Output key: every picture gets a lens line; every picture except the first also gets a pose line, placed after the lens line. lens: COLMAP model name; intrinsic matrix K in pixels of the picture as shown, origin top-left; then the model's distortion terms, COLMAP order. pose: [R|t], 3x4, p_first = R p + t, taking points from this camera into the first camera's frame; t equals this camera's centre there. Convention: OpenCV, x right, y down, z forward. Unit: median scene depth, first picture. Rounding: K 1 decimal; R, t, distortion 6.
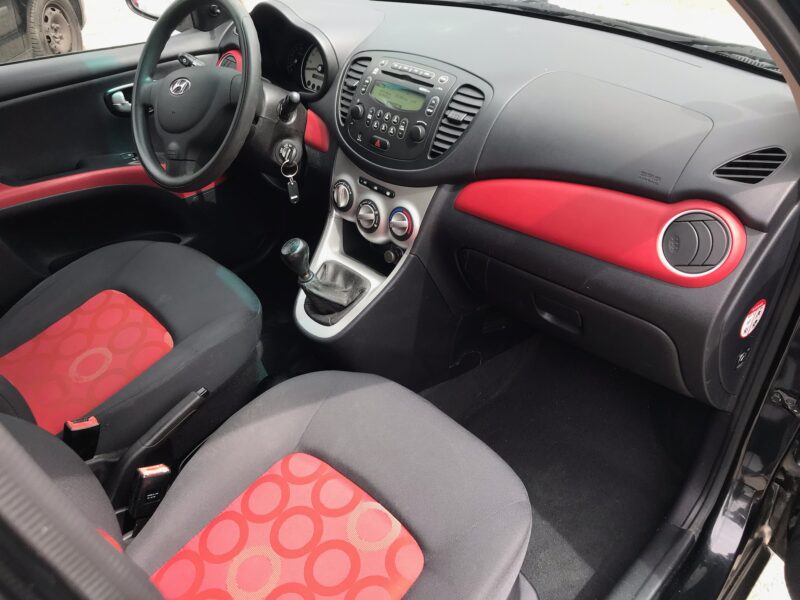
lens RADIAL K [[652.3, 0, 399.2], [0, 652.3, 296.3], [0, 0, 1]] dist [0.023317, -0.005584]
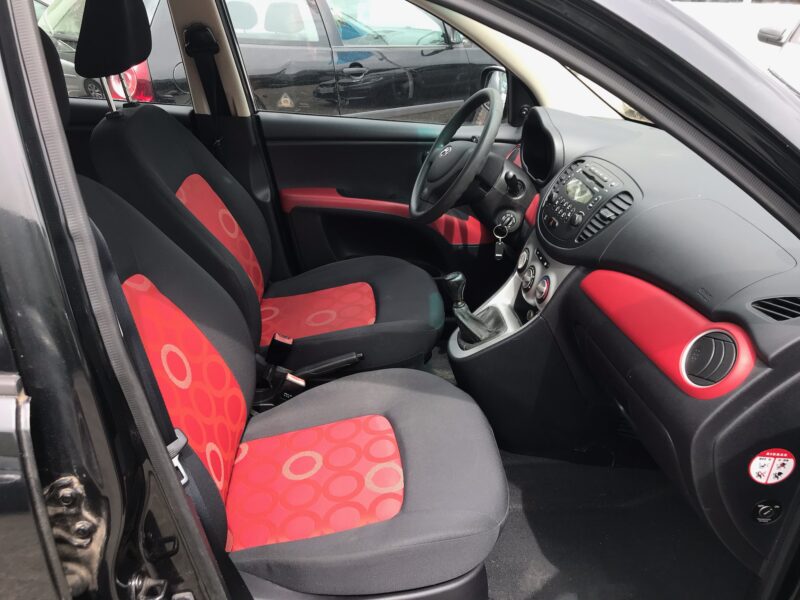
lens RADIAL K [[652.3, 0, 401.9], [0, 652.3, 306.1], [0, 0, 1]] dist [0.023317, -0.005584]
pose [[0.769616, 0.327258, -0.548264, 0.491214], [-0.412109, 0.910461, -0.035038, 0.066556], [0.487706, 0.252910, 0.835571, -0.115640]]
